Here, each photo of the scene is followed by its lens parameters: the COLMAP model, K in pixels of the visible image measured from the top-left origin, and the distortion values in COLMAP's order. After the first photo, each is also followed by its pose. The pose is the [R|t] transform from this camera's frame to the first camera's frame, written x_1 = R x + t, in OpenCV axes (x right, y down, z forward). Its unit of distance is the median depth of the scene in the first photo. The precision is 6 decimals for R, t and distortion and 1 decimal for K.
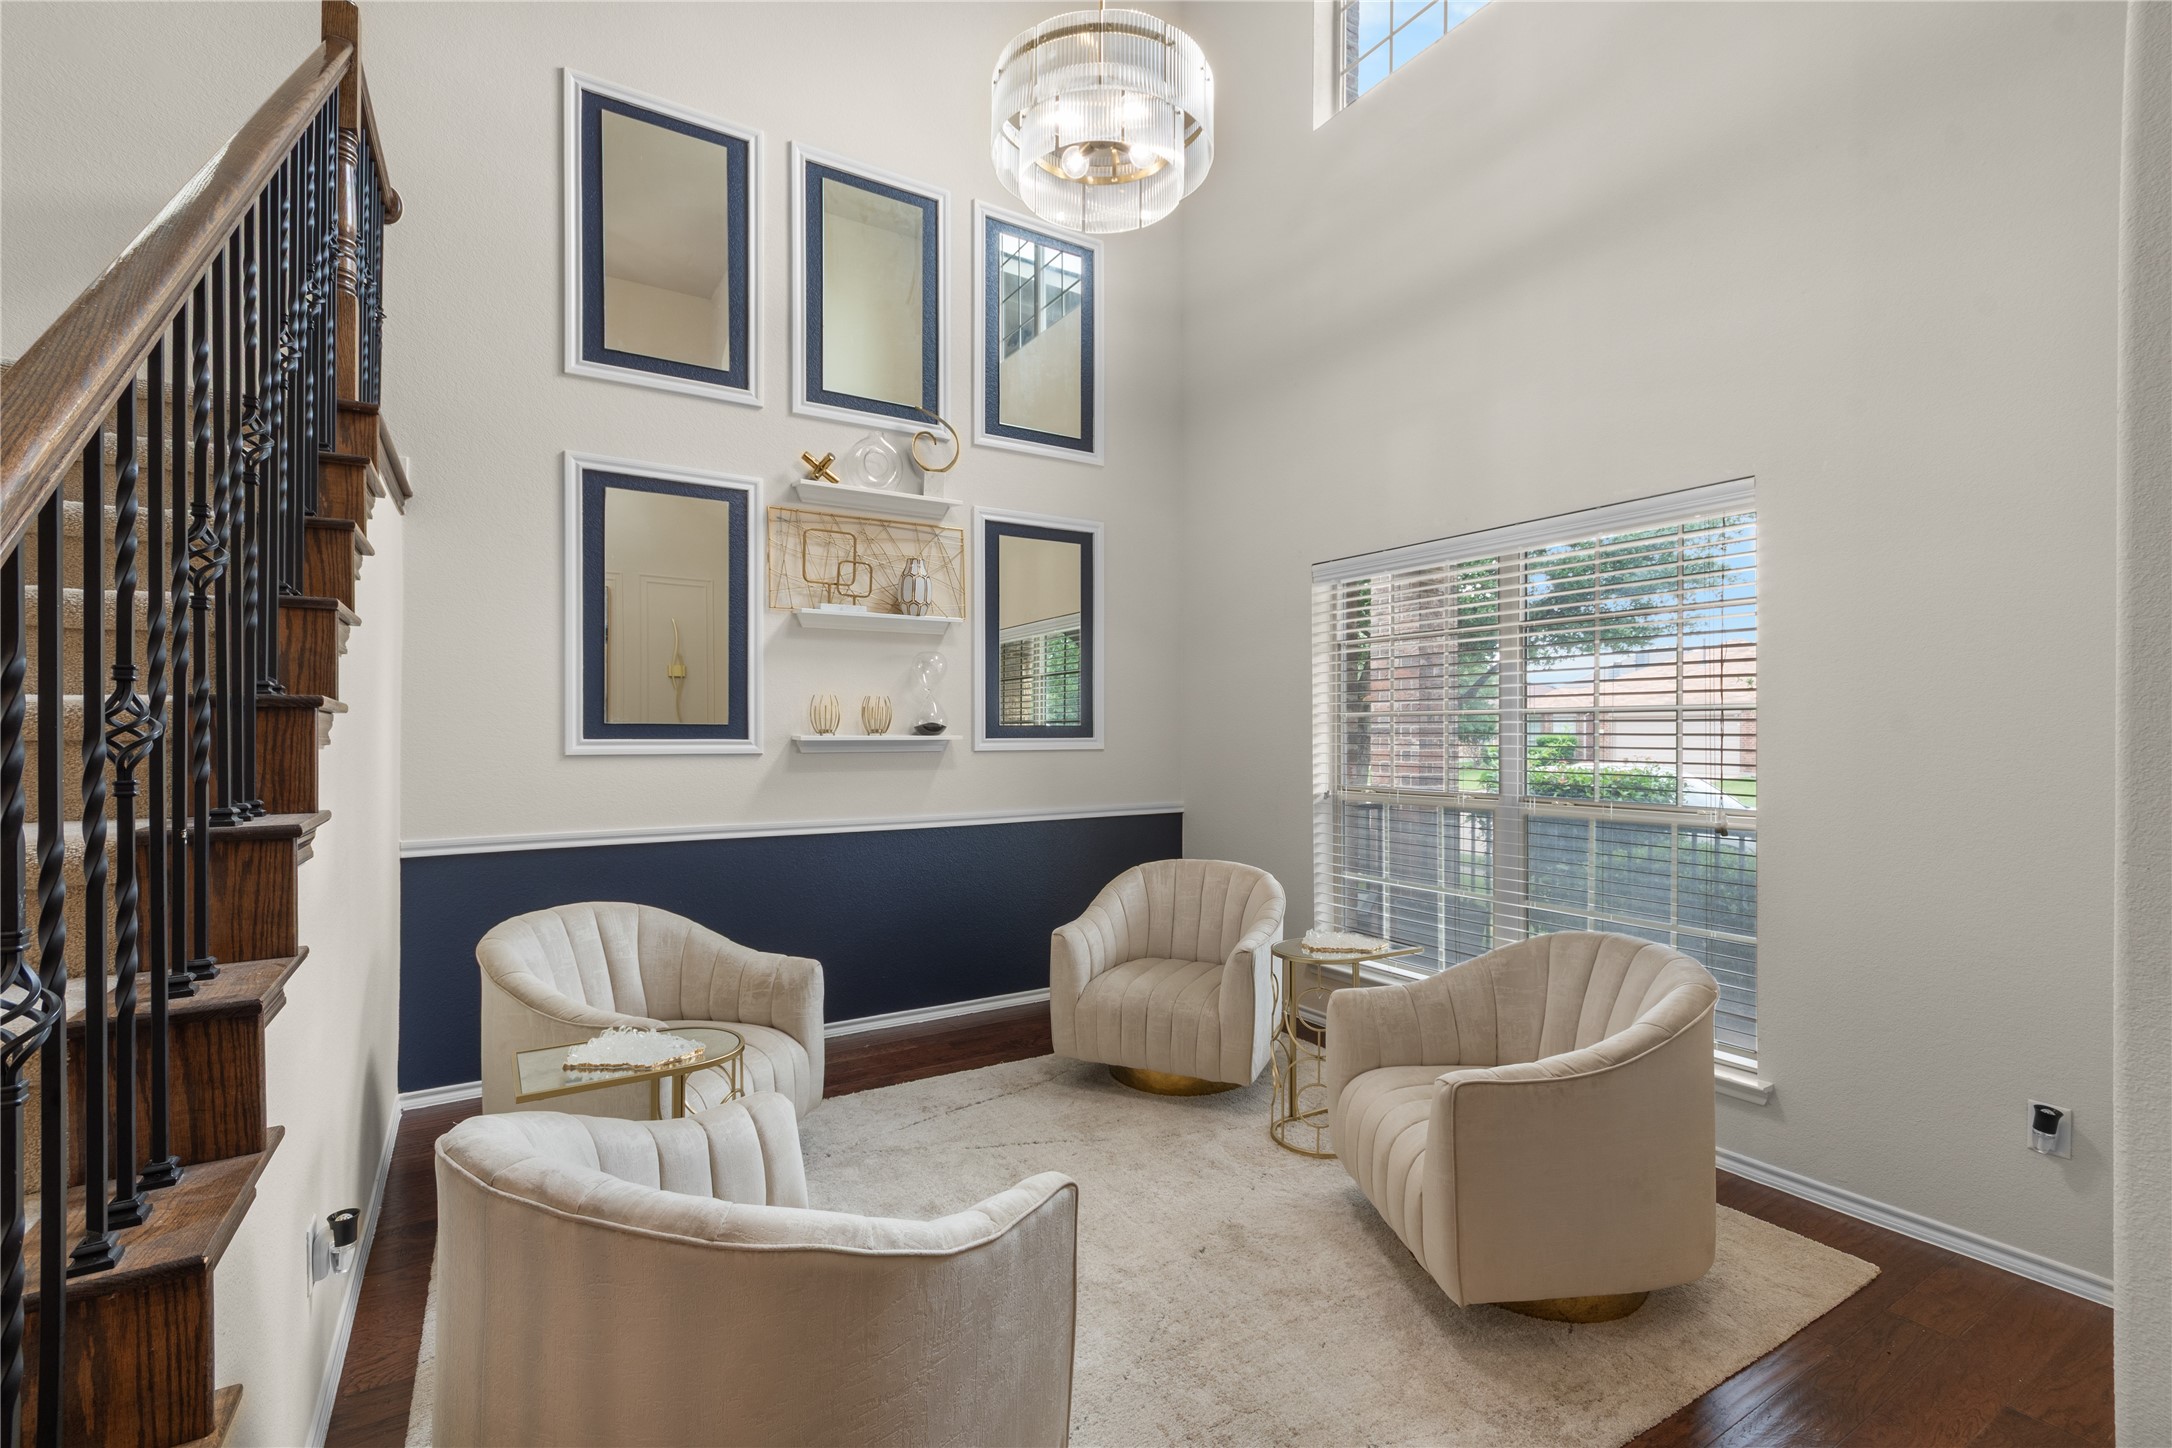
lens RADIAL K [[958.1, 0, 1086.0], [0, 958.1, 724.0], [0, 0, 1]] dist [0.008175, 0.000172]
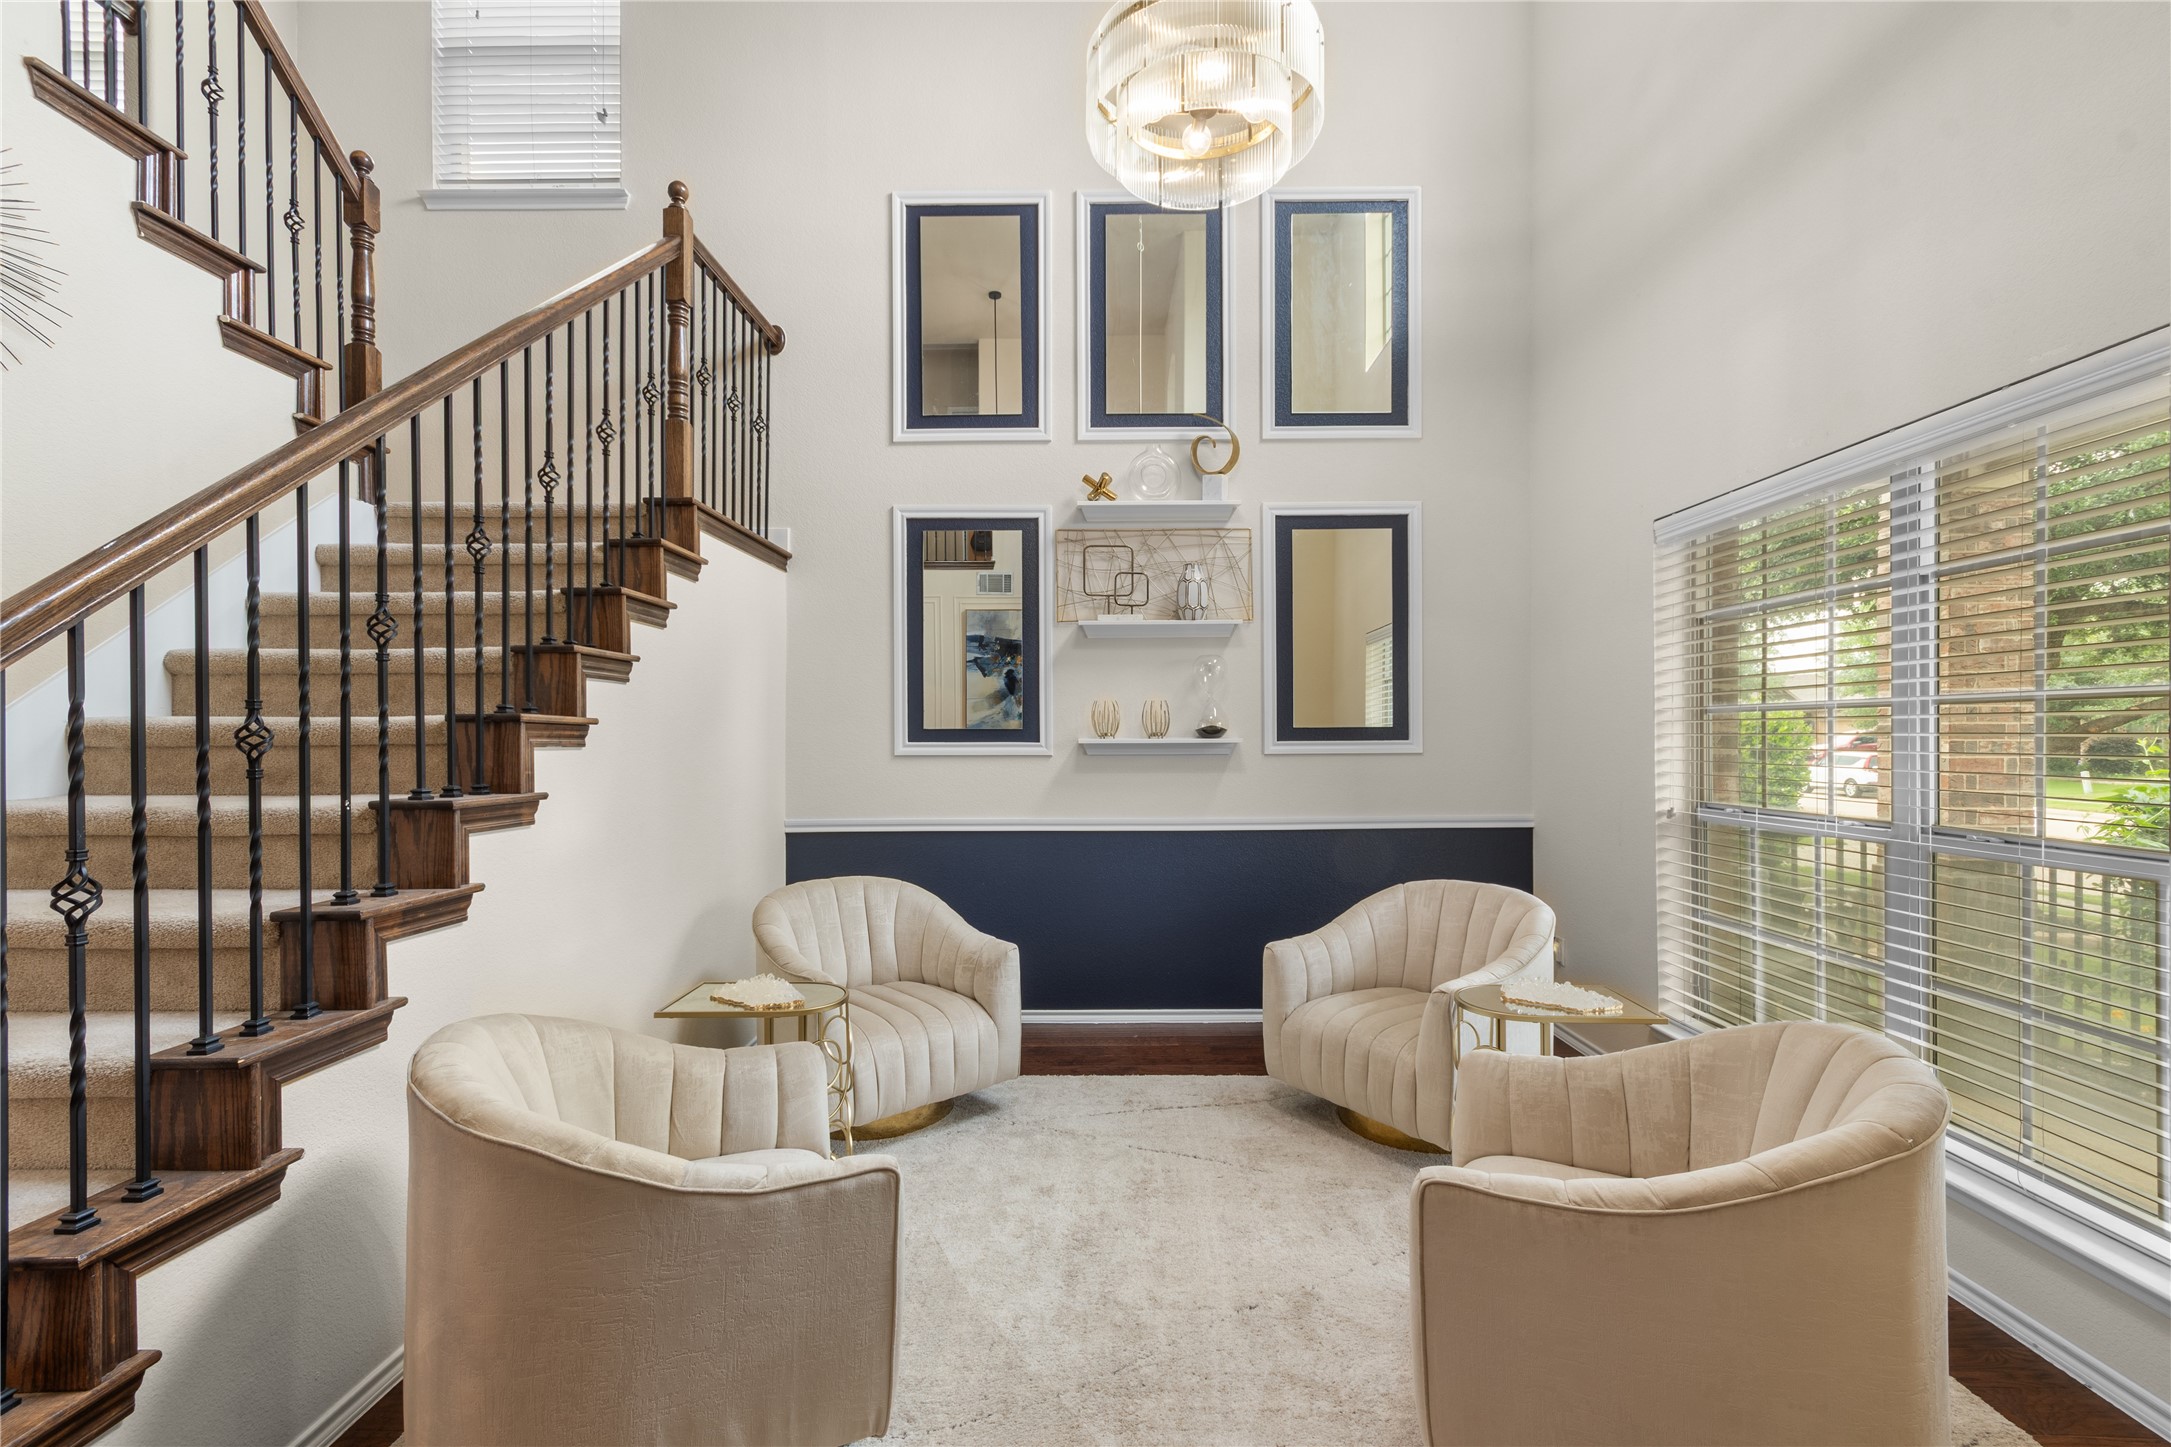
lens RADIAL K [[918.3, 0, 930.1], [0, 918.3, 729.6], [0, 0, 1]] dist [-0.019045, 0.030922]
pose [[0.848358, -0.007946, -0.529363, 0.100669], [0.008780, 0.999961, -0.000938, 0.001160], [0.529350, -0.003852, 0.848395, 0.034647]]
